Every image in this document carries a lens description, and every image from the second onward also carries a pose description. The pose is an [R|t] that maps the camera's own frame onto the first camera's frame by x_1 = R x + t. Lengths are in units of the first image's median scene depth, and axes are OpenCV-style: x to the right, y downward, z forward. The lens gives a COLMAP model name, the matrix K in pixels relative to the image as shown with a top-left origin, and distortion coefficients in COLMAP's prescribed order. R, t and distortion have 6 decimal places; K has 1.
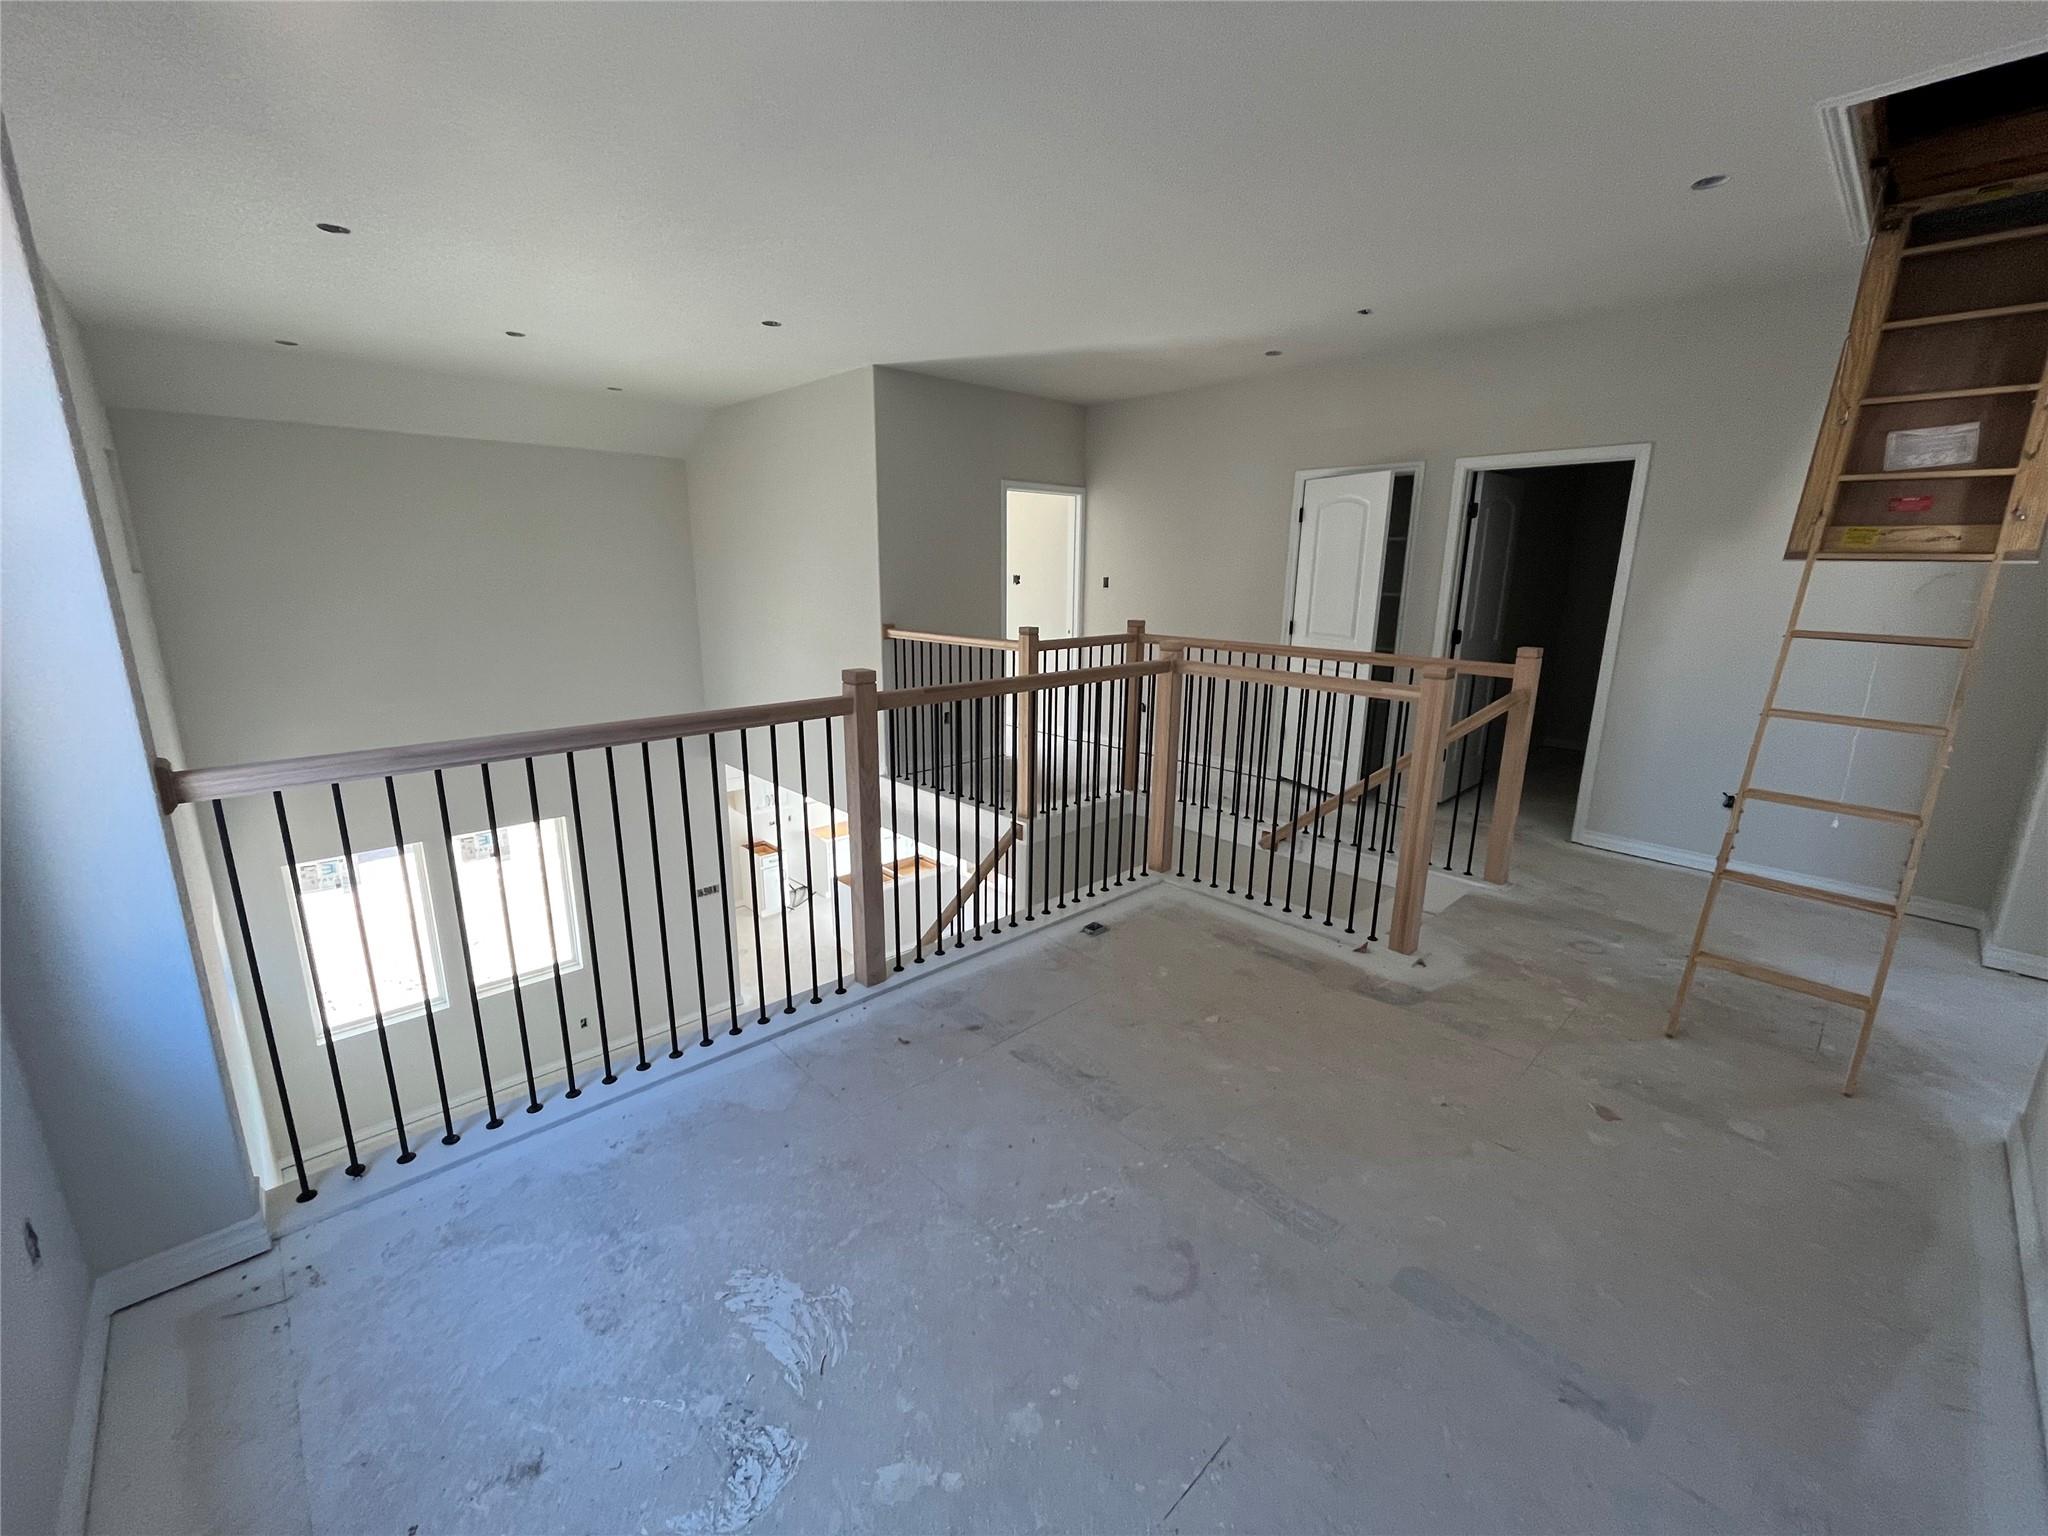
lens RADIAL K [[837.9, 0, 1019.7], [0, 837.9, 768.9], [0, 0, 1]] dist [-0.000784, -0.000856]
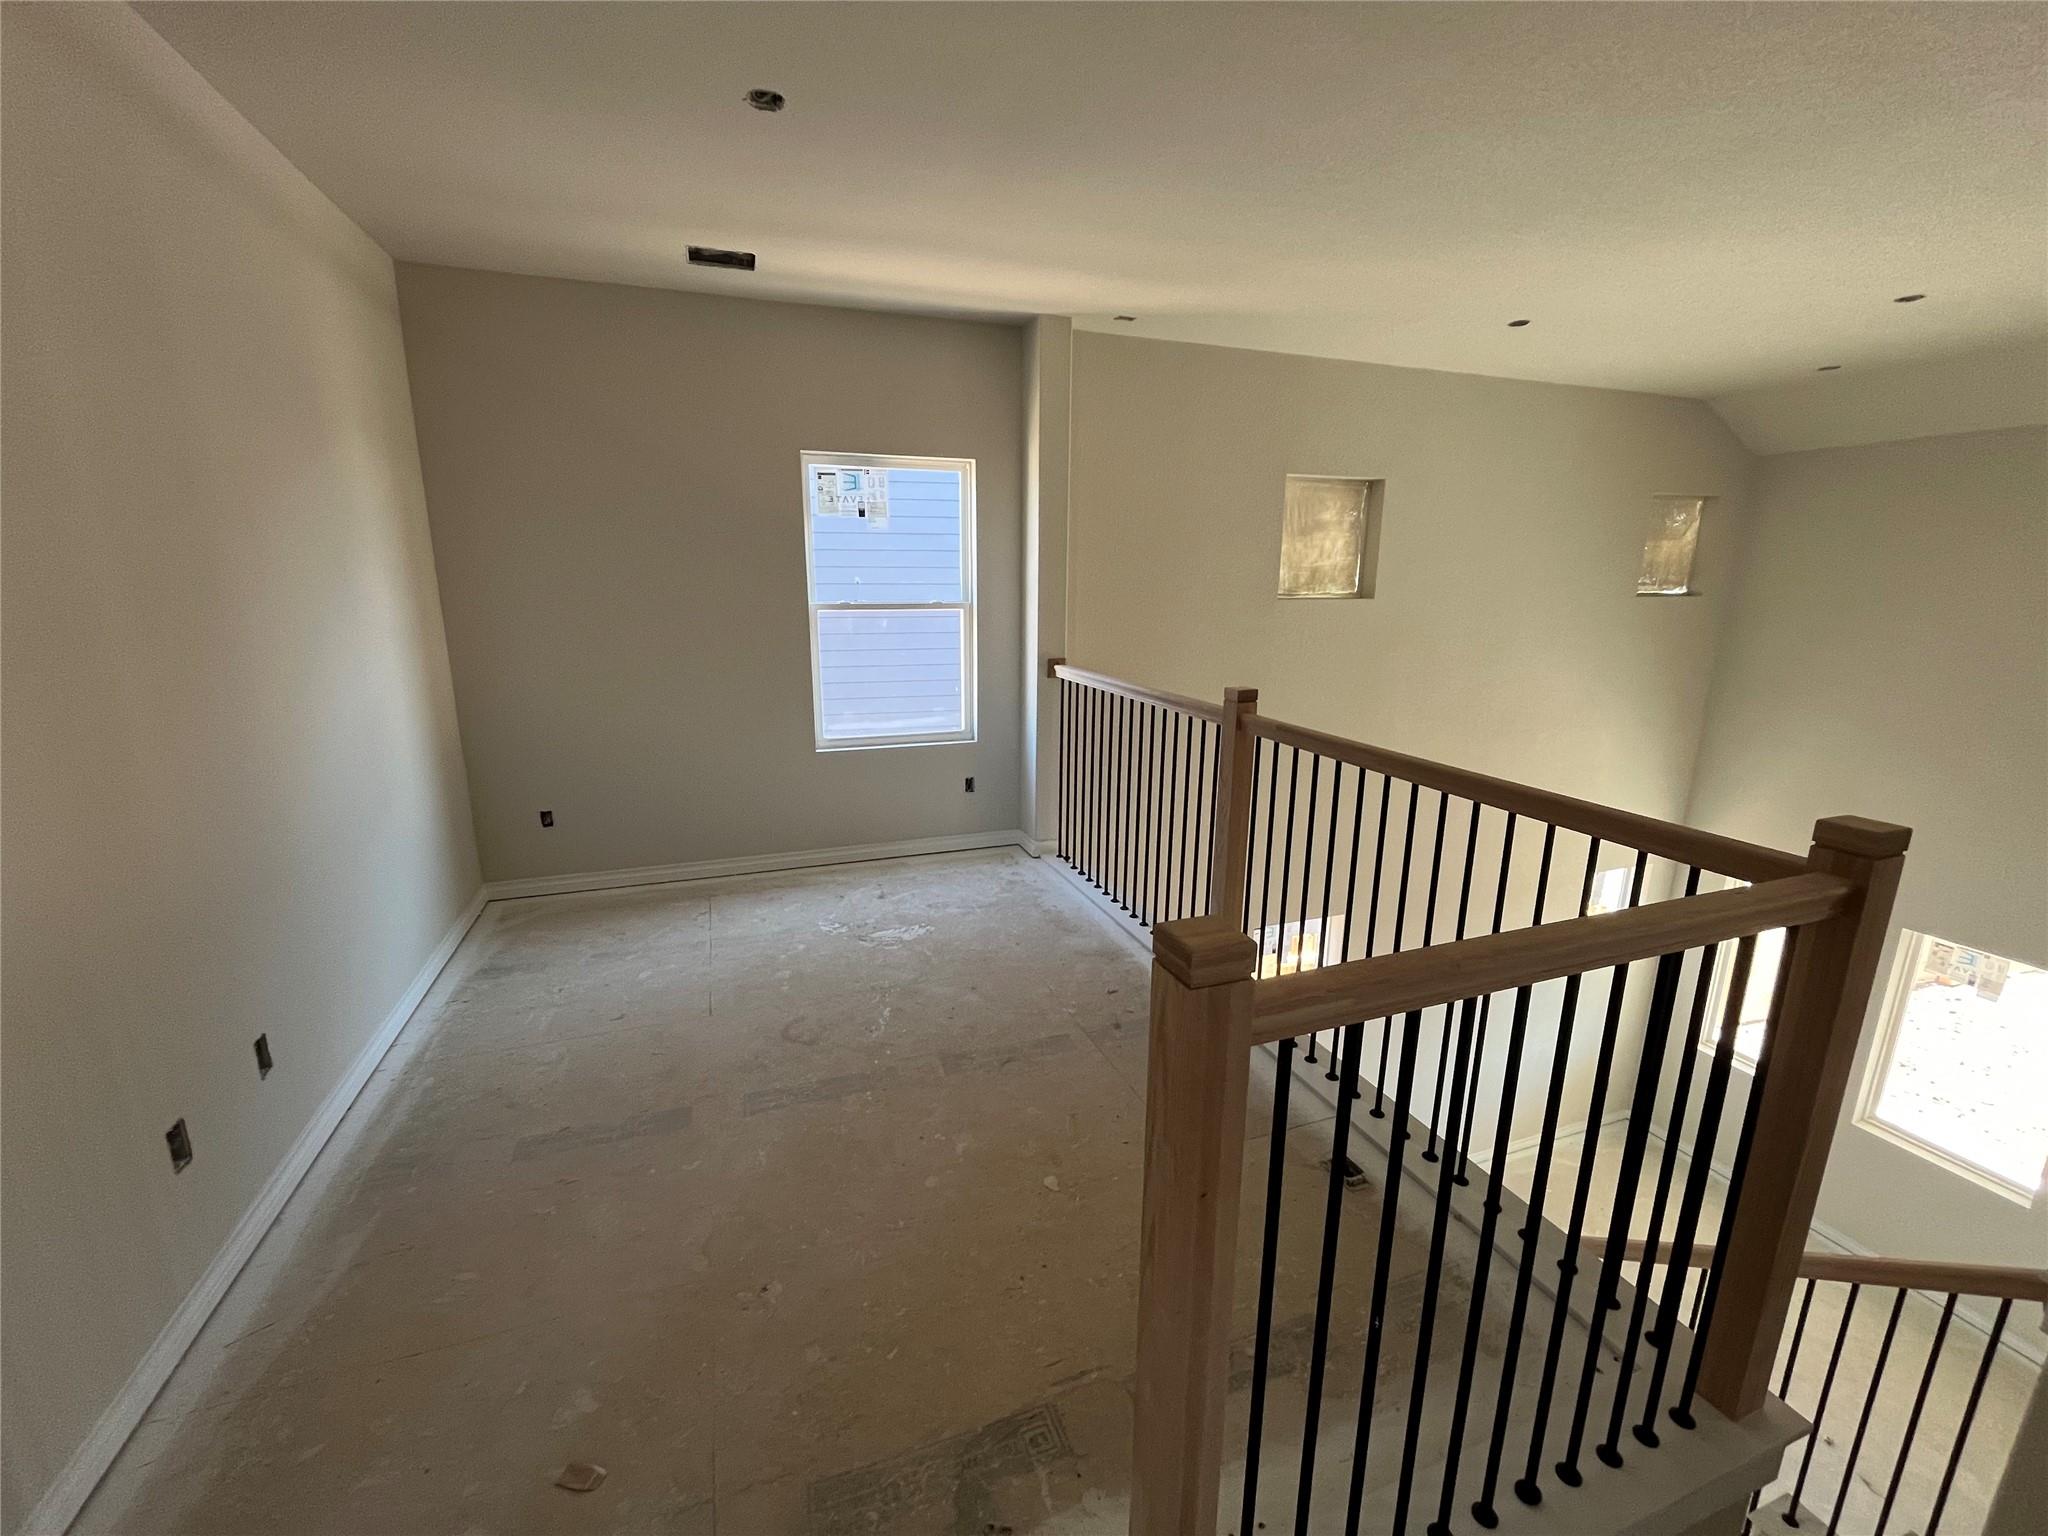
lens RADIAL K [[837.9, 0, 1019.7], [0, 837.9, 768.9], [0, 0, 1]] dist [-0.000784, -0.000856]
pose [[-0.400632, 0.193135, -0.895652, 1.344462], [-0.234455, 0.923376, 0.303987, -0.432489], [0.885734, 0.331777, -0.324652, 1.733477]]
